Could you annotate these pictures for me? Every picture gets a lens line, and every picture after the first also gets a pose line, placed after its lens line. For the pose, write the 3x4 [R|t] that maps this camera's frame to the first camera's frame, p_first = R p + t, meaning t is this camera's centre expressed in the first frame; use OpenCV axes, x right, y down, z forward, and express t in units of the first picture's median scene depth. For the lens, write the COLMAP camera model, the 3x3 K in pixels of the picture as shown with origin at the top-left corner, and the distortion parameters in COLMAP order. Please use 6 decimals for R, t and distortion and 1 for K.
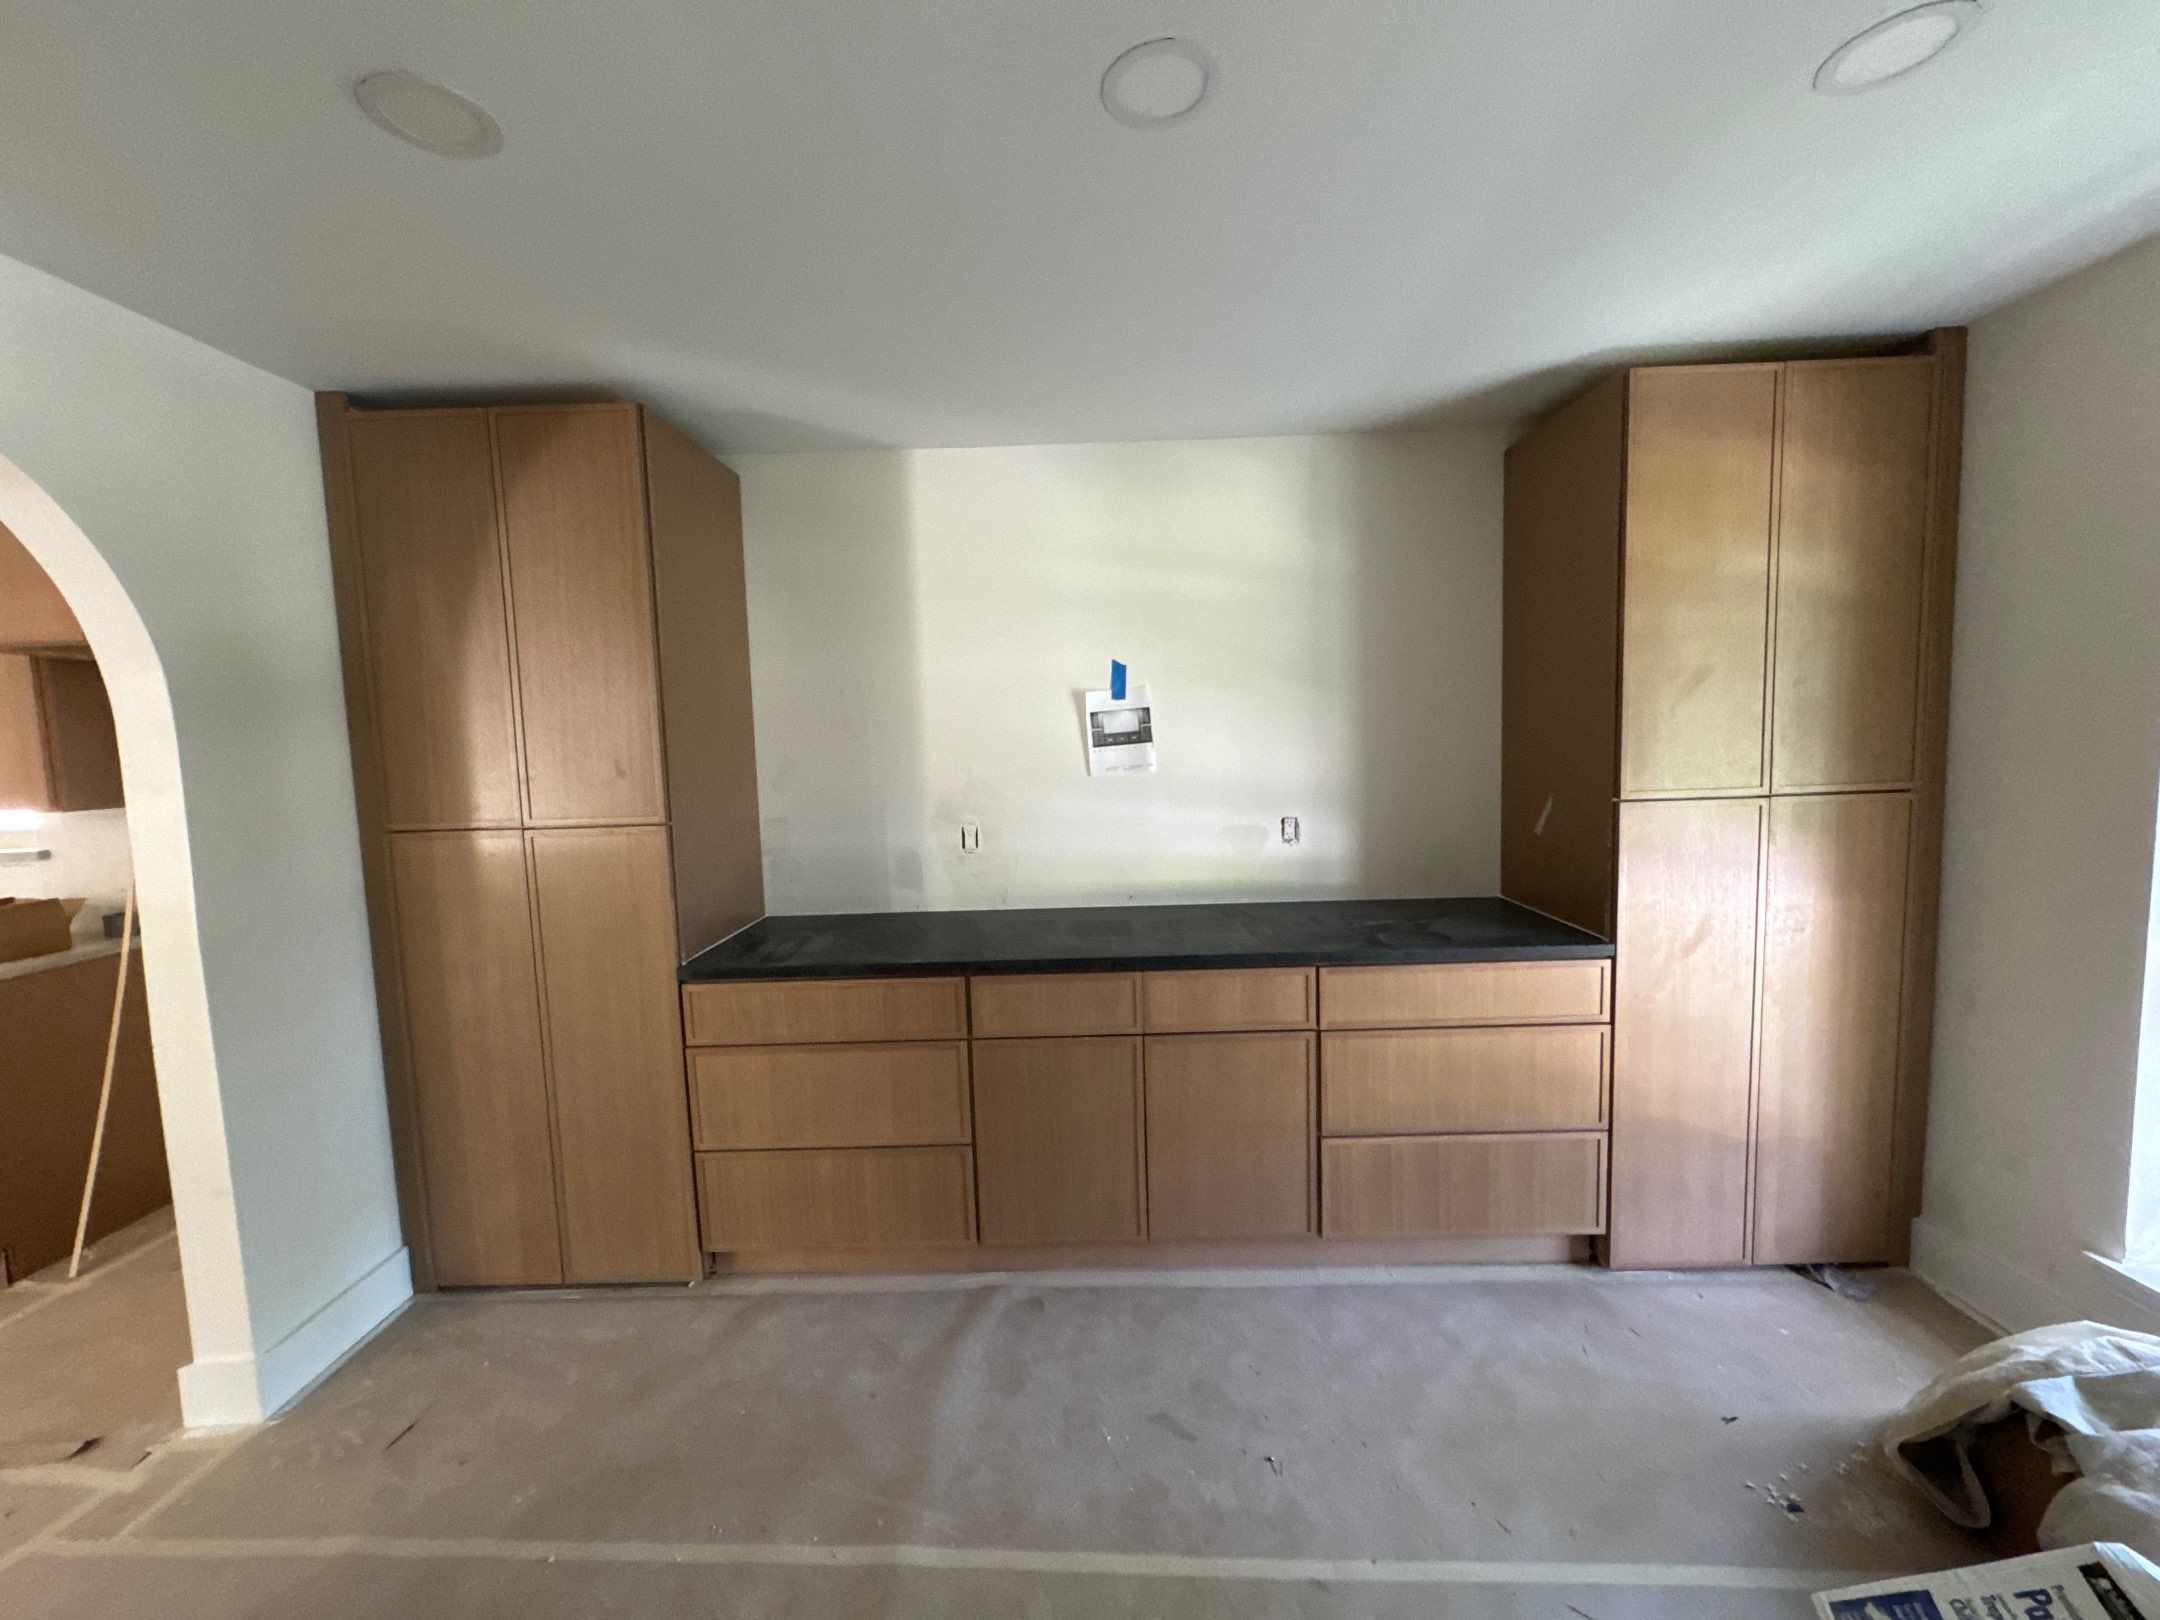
lens RADIAL K [[861.2, 0, 1076.5], [0, 861.2, 809.2], [0, 0, 1]] dist [-0.001259, 0.000448]
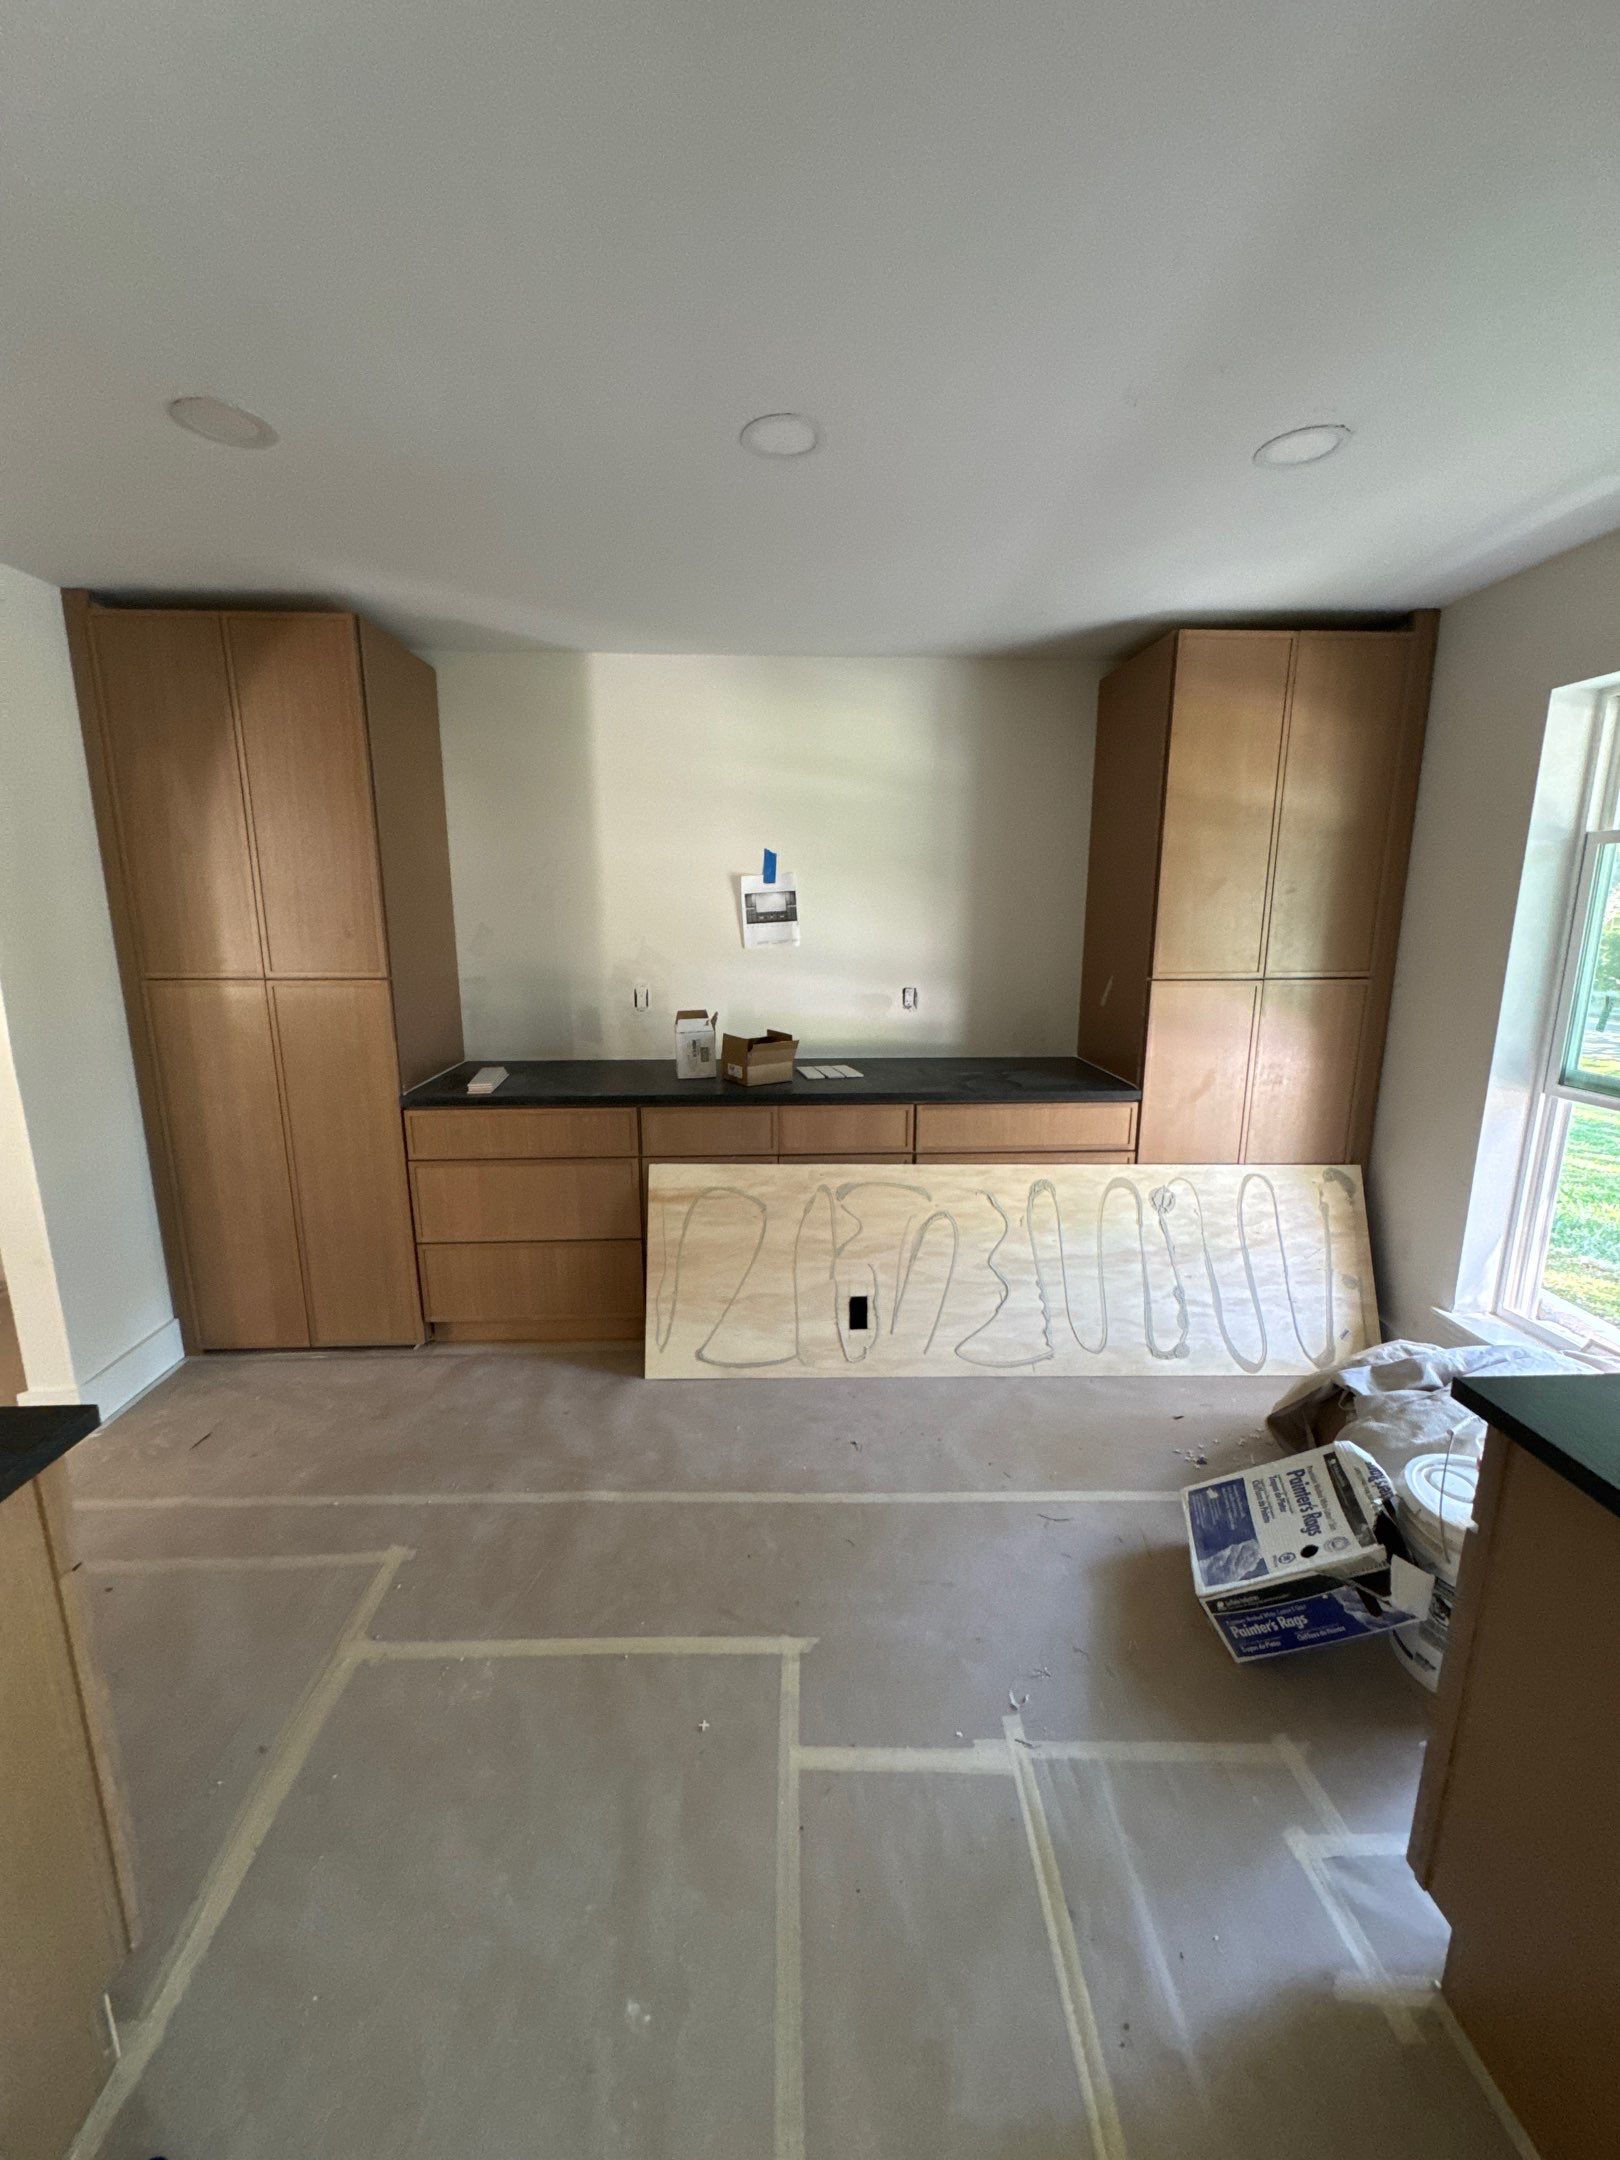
lens RADIAL K [[861.2, 0, 810.2], [0, 861.2, 1081.9], [0, 0, 1]] dist [-0.001259, 0.000448]
pose [[0.997445, 0.018123, 0.069102, 0.034926], [-0.026018, 0.993010, 0.115126, 0.006665], [-0.066533, -0.116630, 0.990944, -0.254712]]
